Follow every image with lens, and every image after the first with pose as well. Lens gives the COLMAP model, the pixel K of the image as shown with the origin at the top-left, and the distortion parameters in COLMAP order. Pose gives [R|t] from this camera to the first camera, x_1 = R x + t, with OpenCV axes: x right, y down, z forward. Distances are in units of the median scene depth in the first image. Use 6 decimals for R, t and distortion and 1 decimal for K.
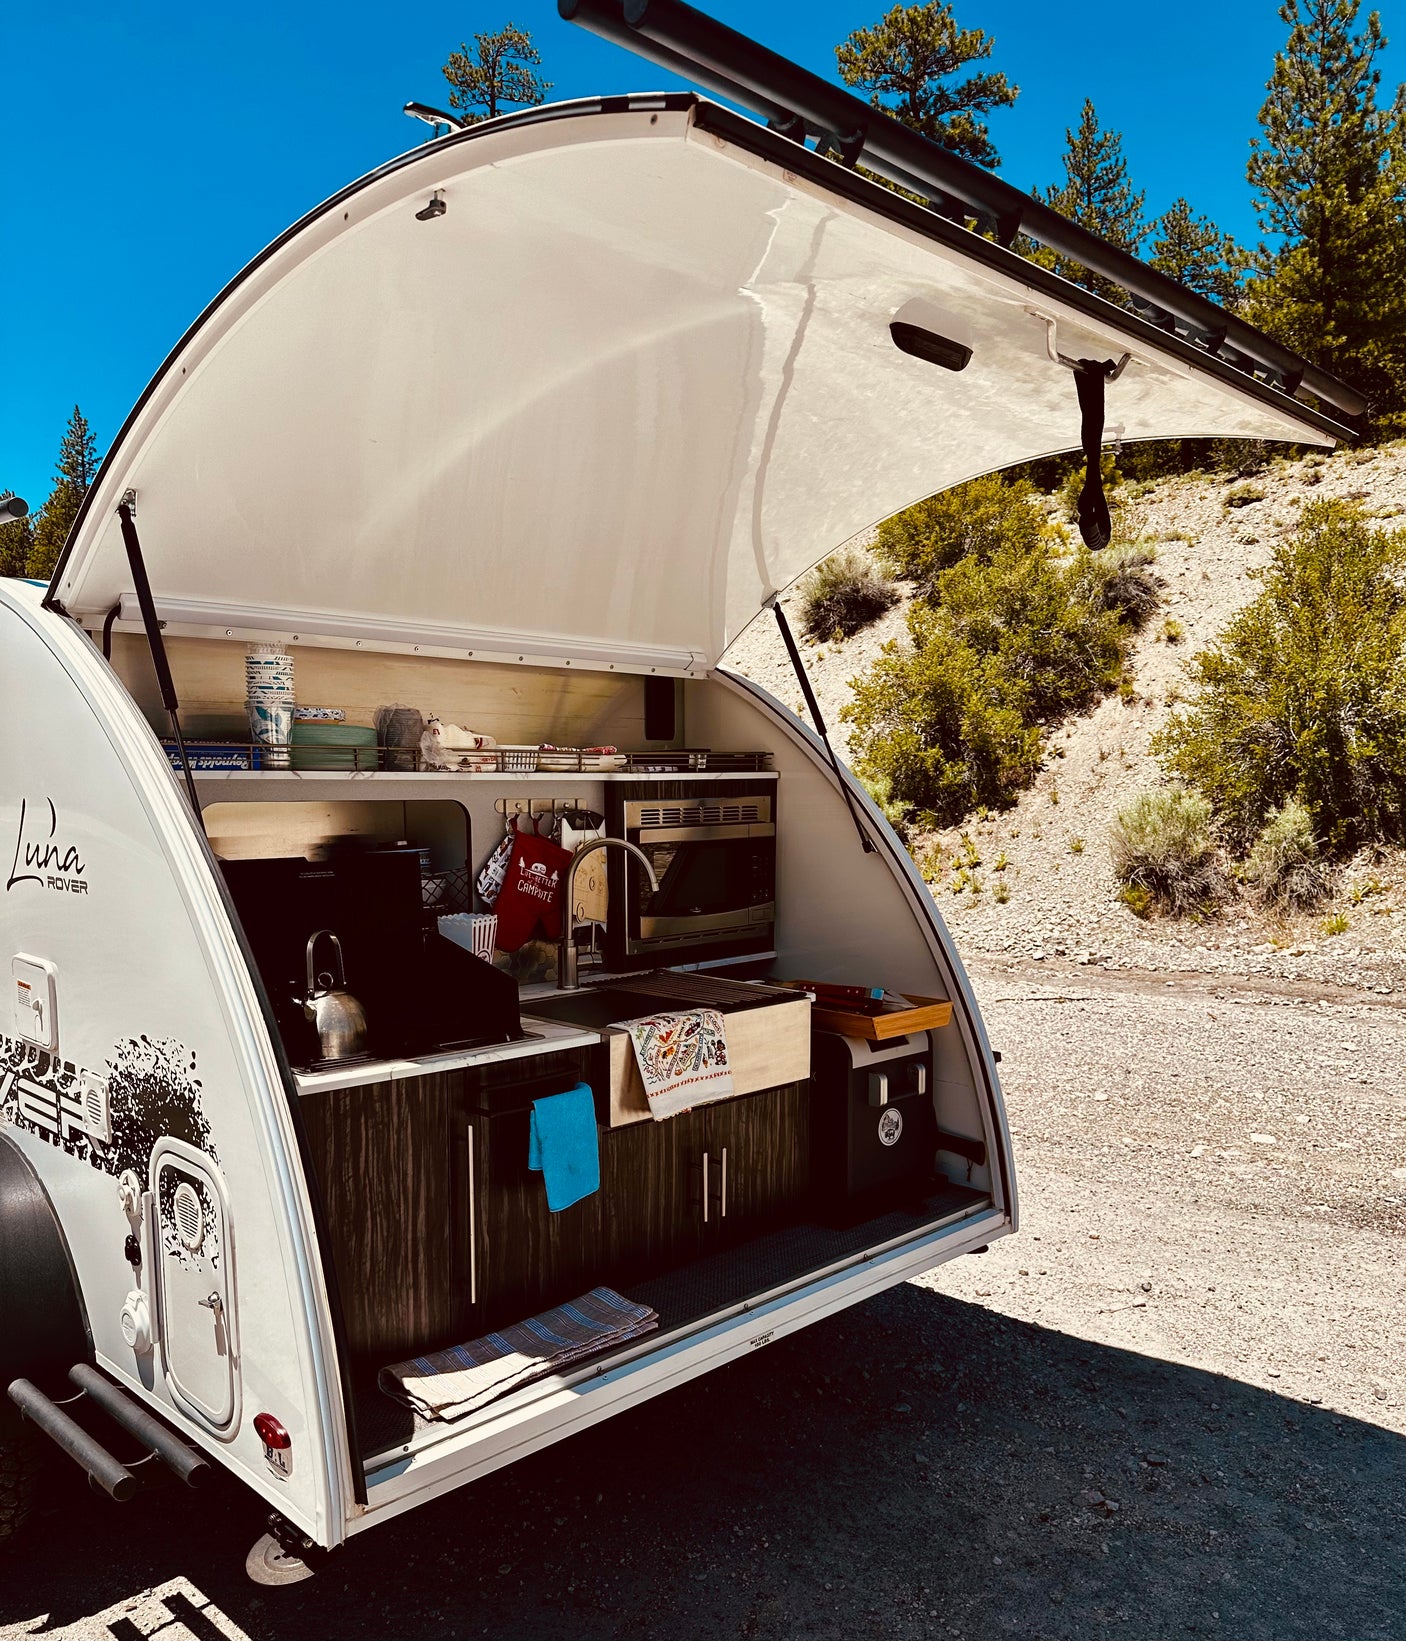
lens RADIAL K [[1286.1, 0, 698.6], [0, 1286.1, 935.3], [0, 0, 1]] dist [0.010424, -0.000025]
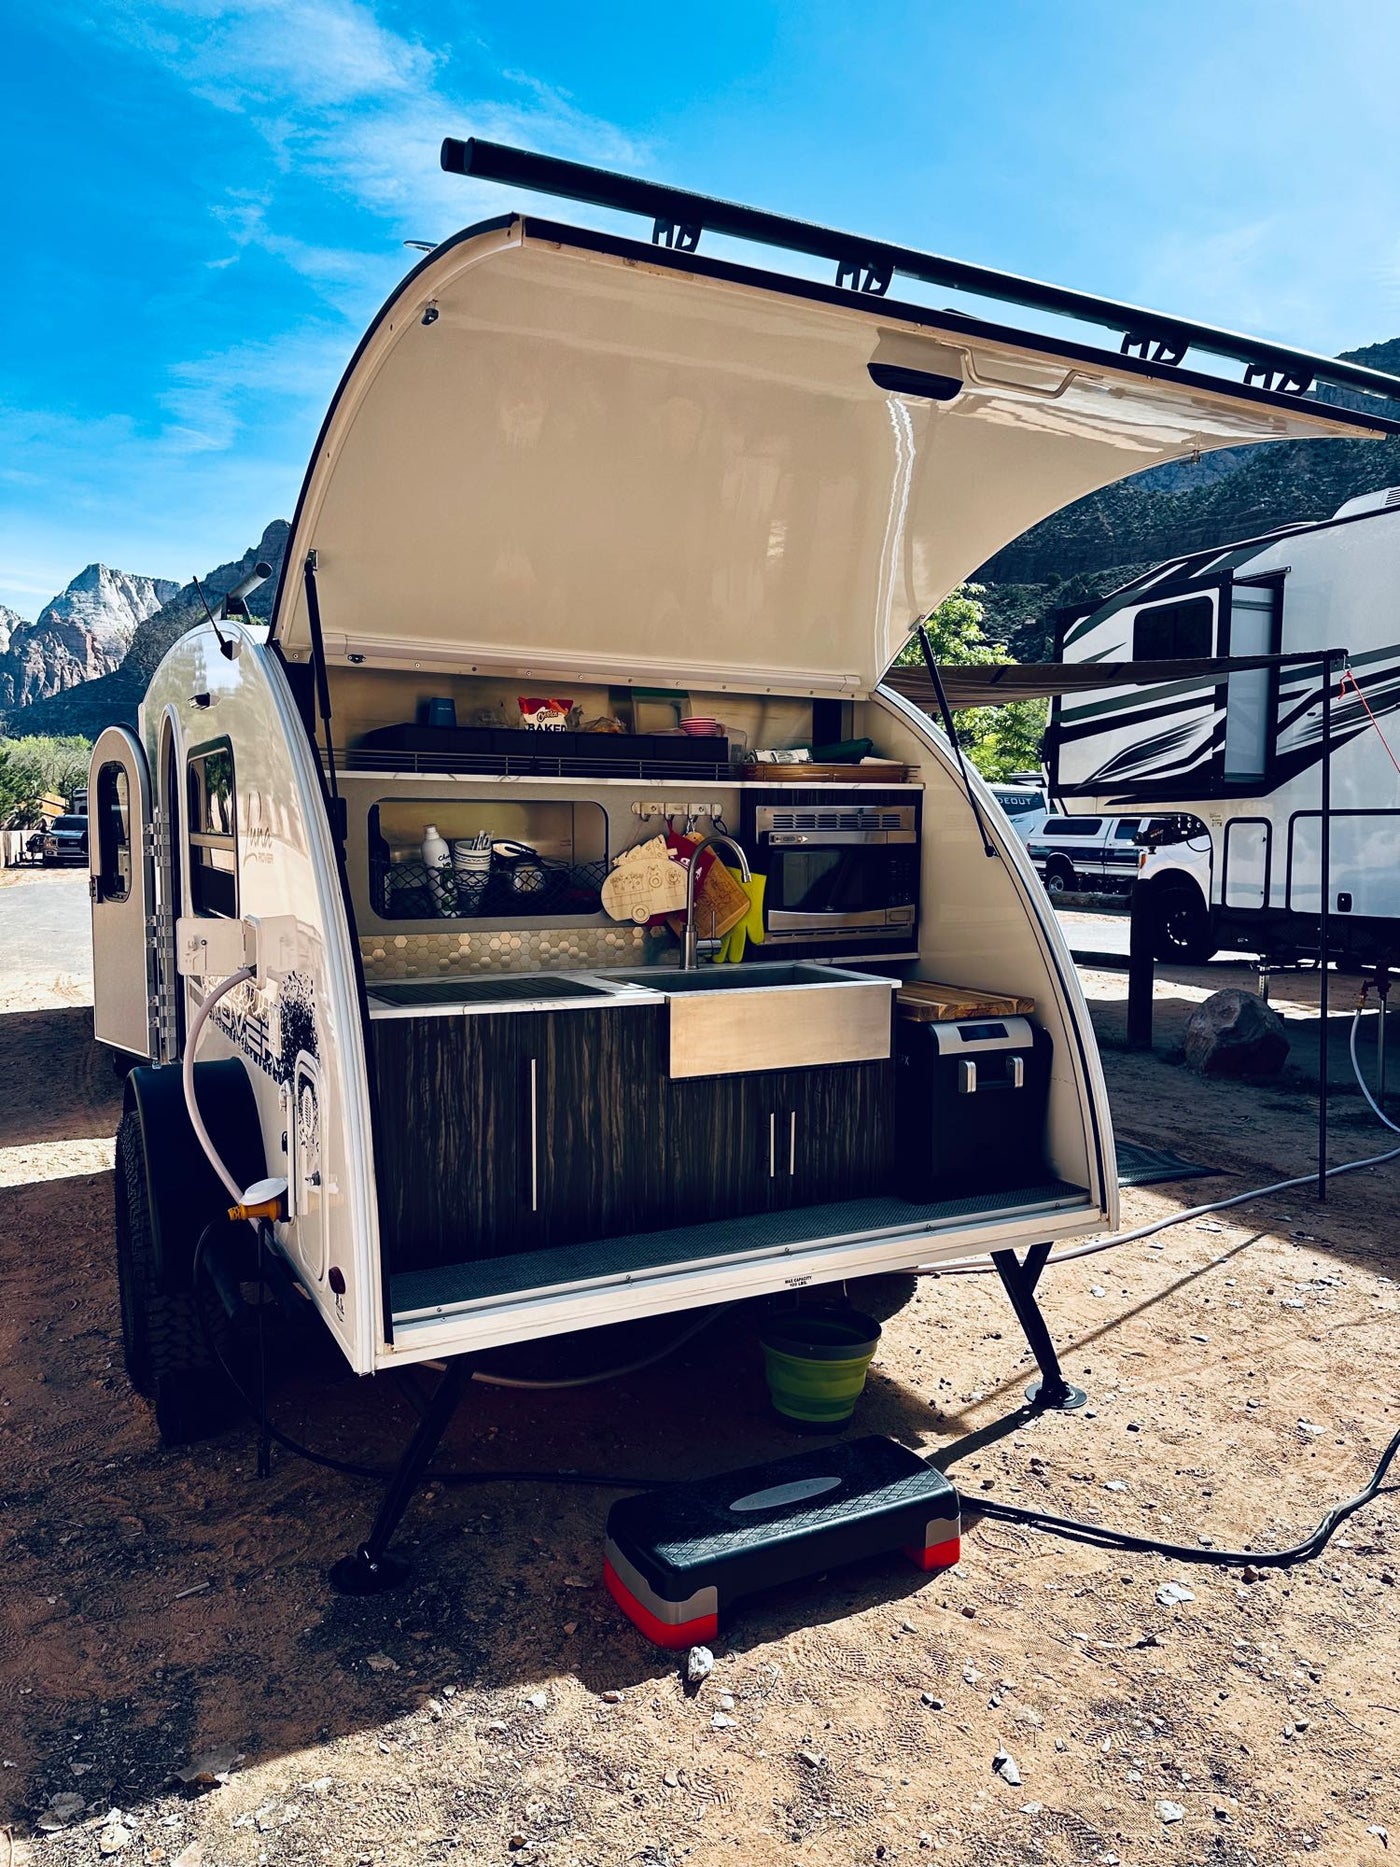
lens RADIAL K [[1270.6, 0, 700.0], [0, 1270.6, 933.5], [0, 0, 1]] dist [0.062210, 0.000800]
pose [[0.952711, 0.029910, -0.302404, 0.247031], [-0.041854, 0.998575, -0.033094, 0.047545], [0.300983, 0.044186, 0.952605, -0.068705]]
